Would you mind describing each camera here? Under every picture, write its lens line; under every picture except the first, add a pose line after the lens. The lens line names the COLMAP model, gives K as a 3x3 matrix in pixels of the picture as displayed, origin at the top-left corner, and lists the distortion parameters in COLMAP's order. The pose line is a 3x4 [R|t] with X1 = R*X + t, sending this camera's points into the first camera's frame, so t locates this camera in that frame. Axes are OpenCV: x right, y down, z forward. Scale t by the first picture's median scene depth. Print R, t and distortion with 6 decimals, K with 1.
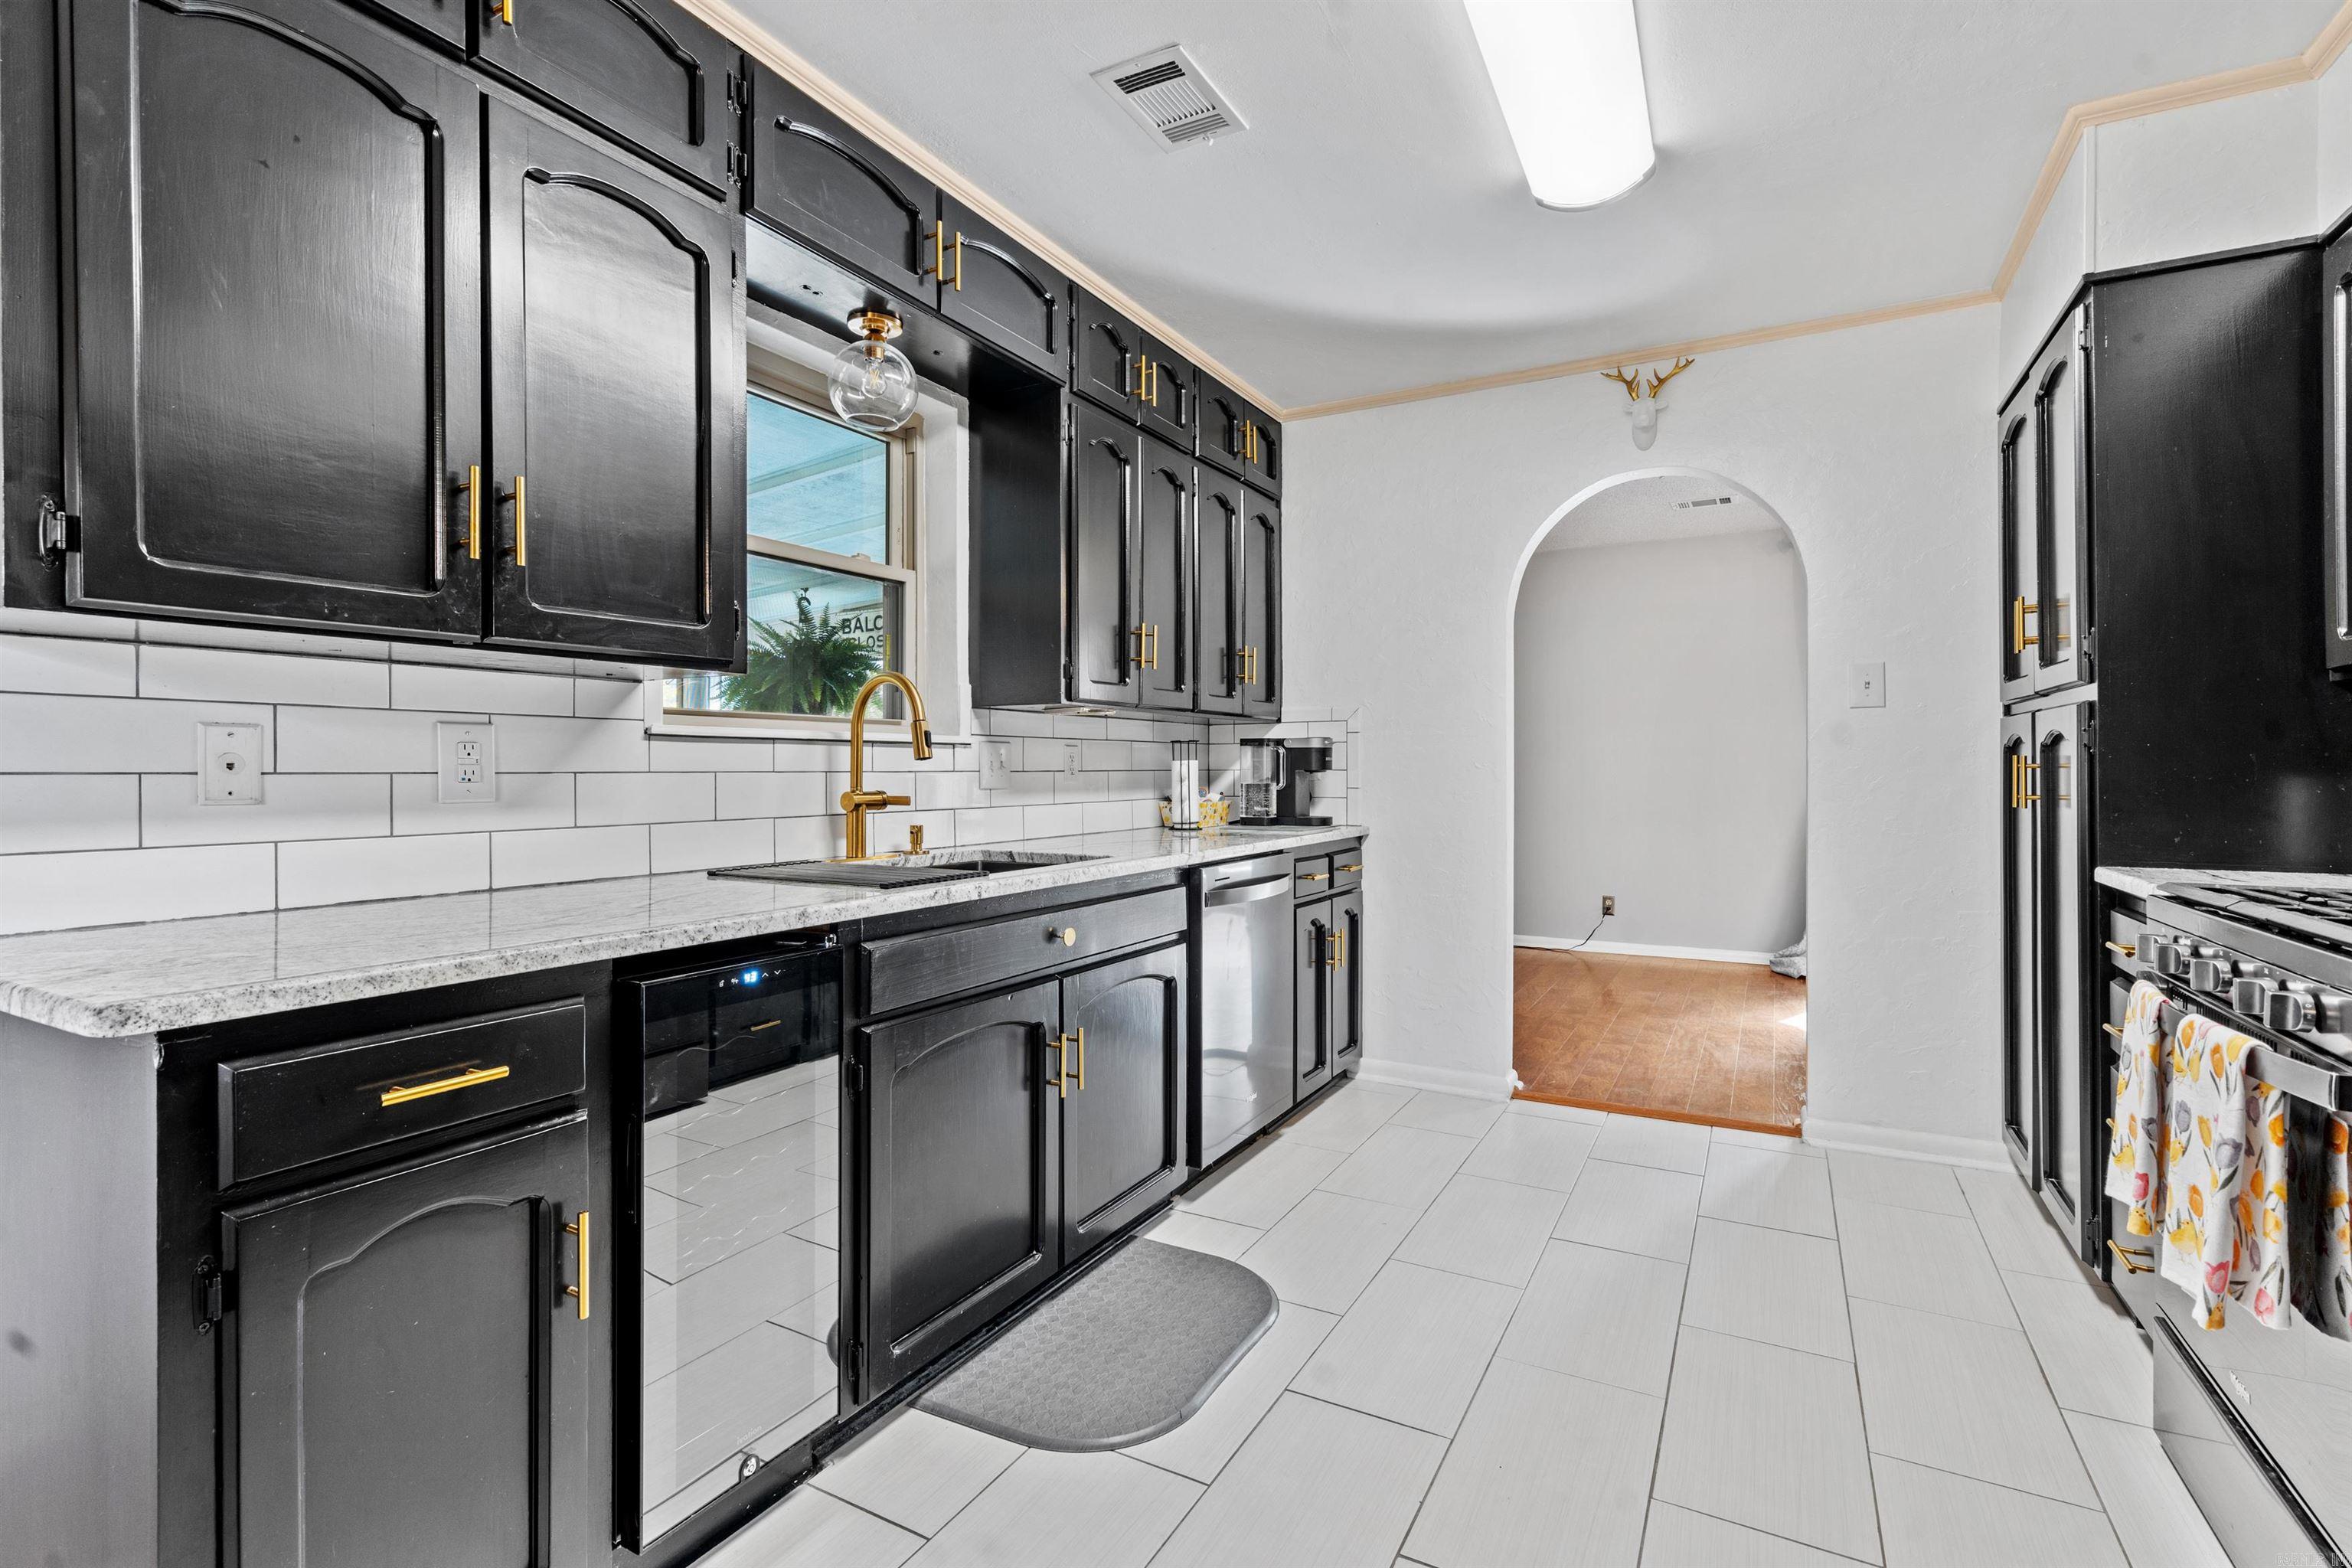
lens RADIAL K [[1081.8, 0, 1167.6], [0, 1081.8, 779.3], [0, 0, 1]] dist [-0.001974, -0.000158]
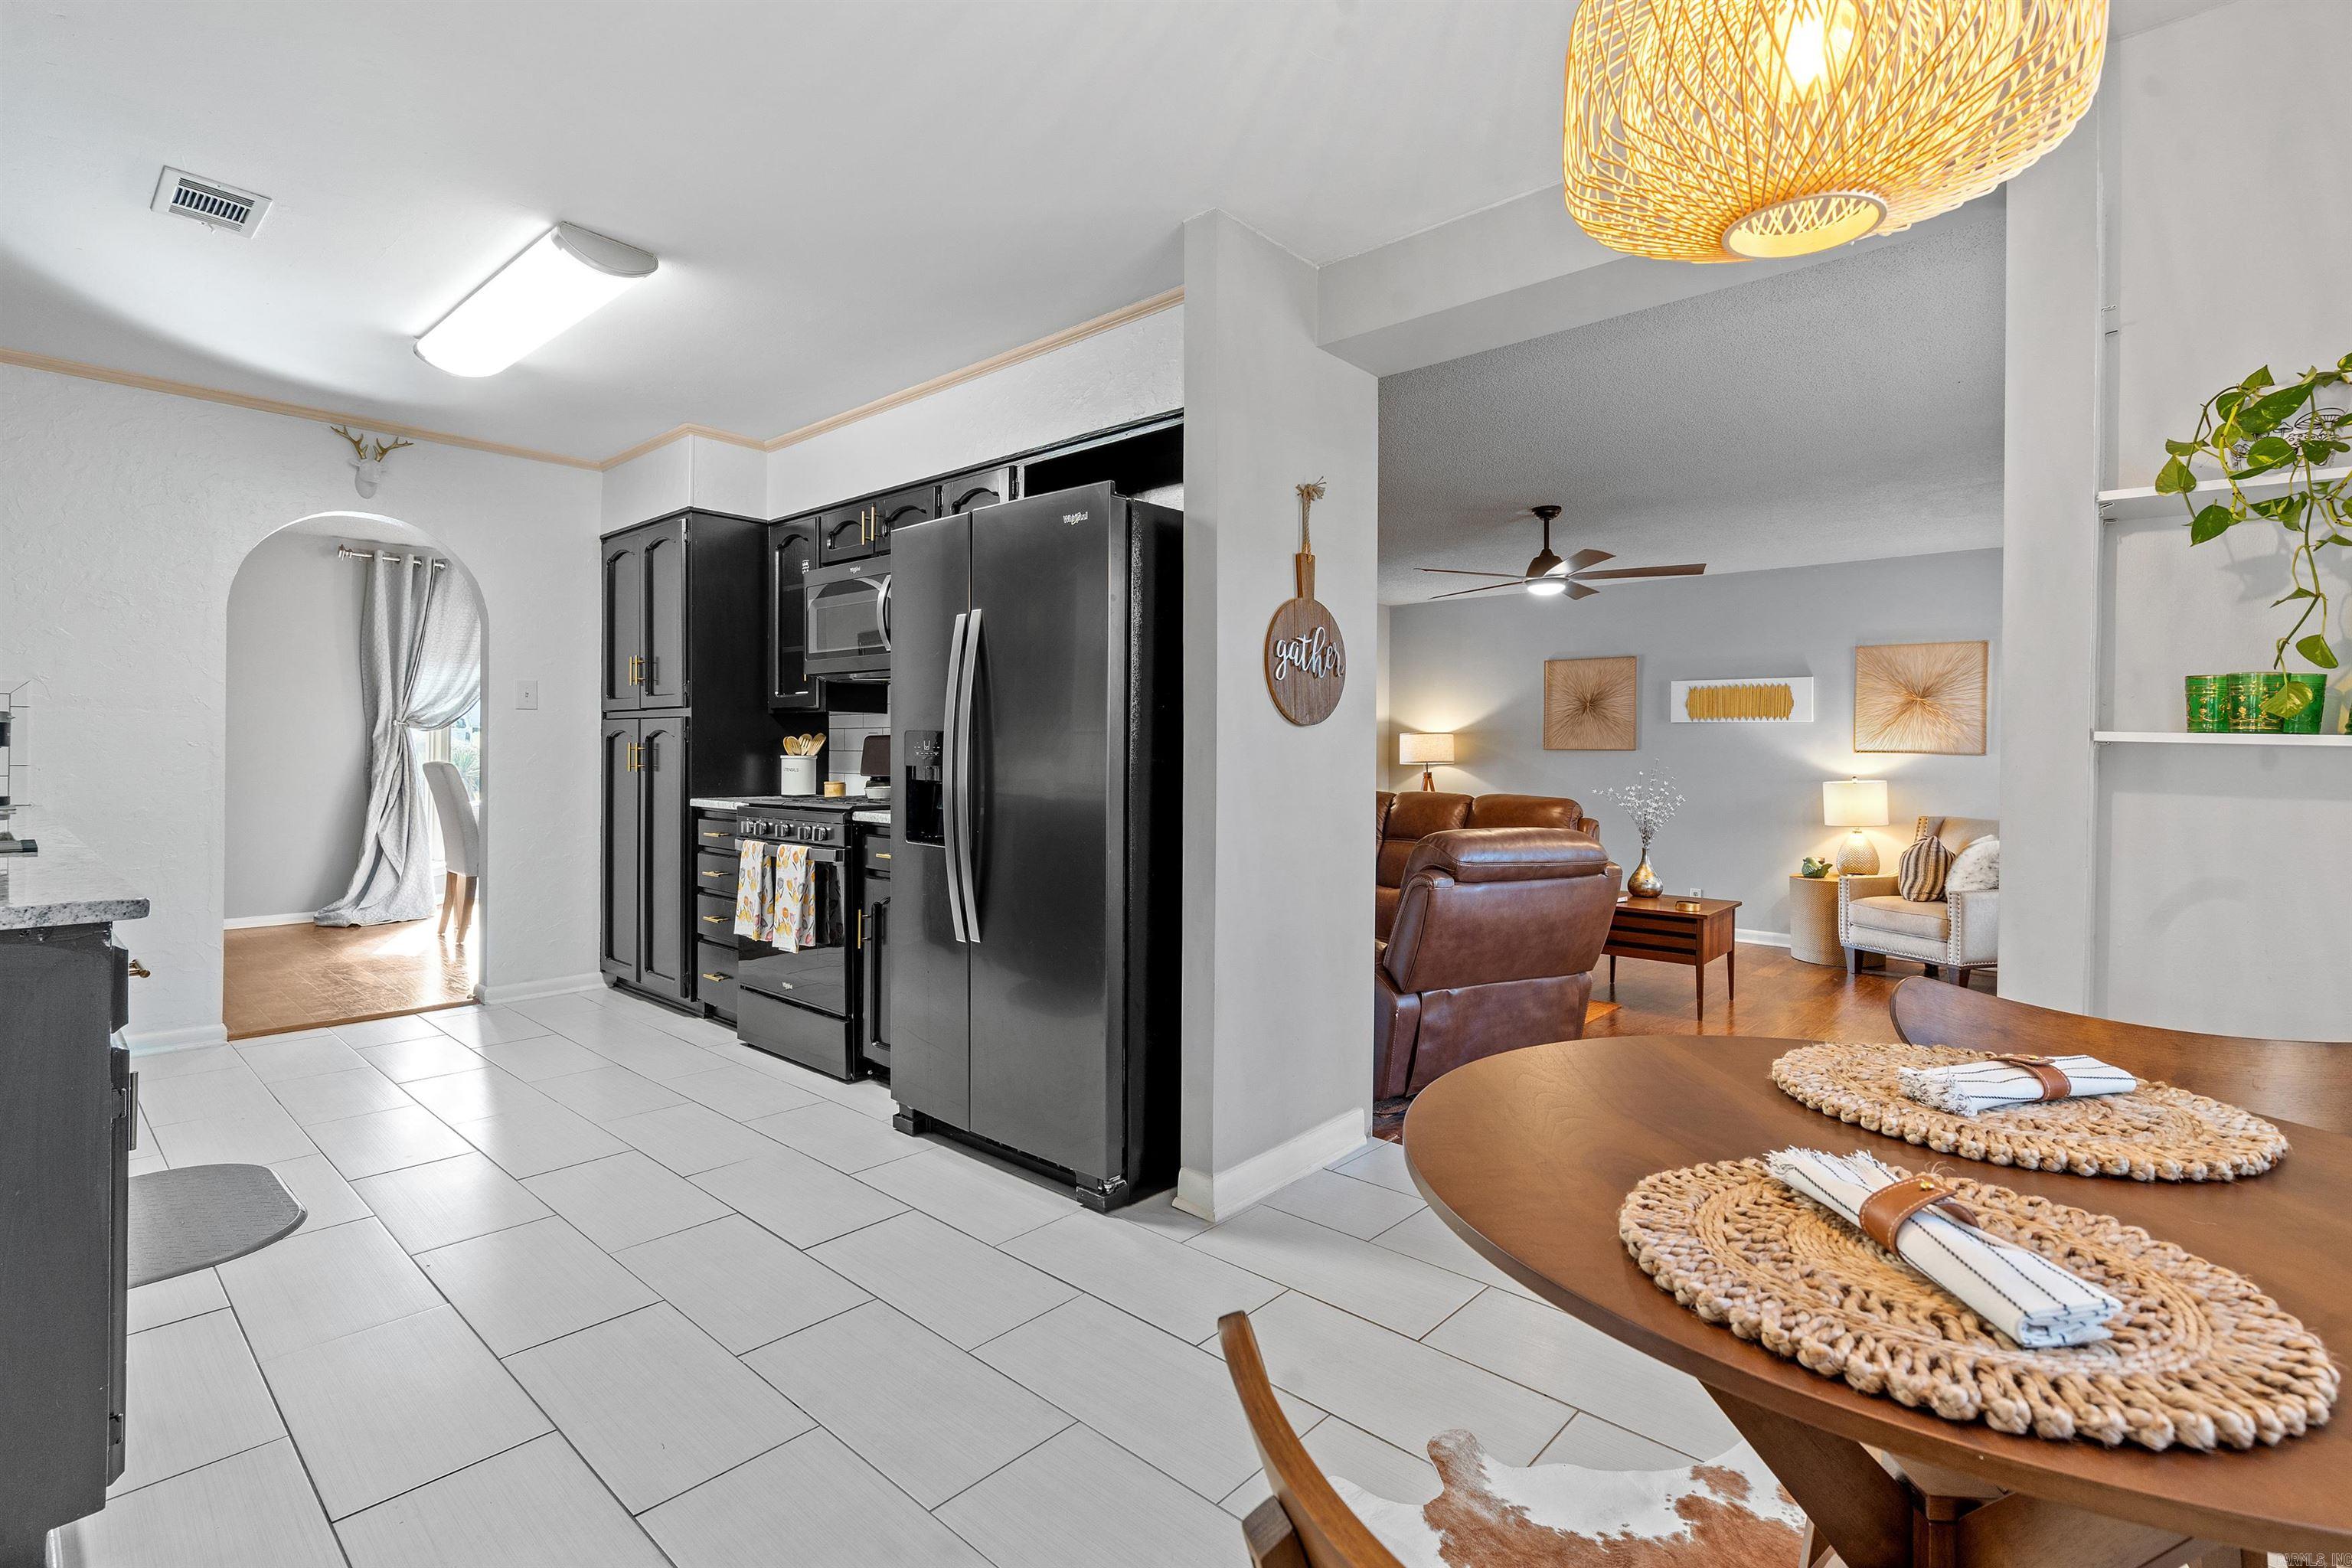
lens RADIAL K [[1081.8, 0, 1167.6], [0, 1081.8, 779.3], [0, 0, 1]] dist [-0.001974, -0.000158]
pose [[0.223155, -0.011622, 0.974714, -0.868187], [-0.002170, 0.999921, 0.012420, 0.016373], [-0.974781, -0.004887, 0.223112, -0.310846]]
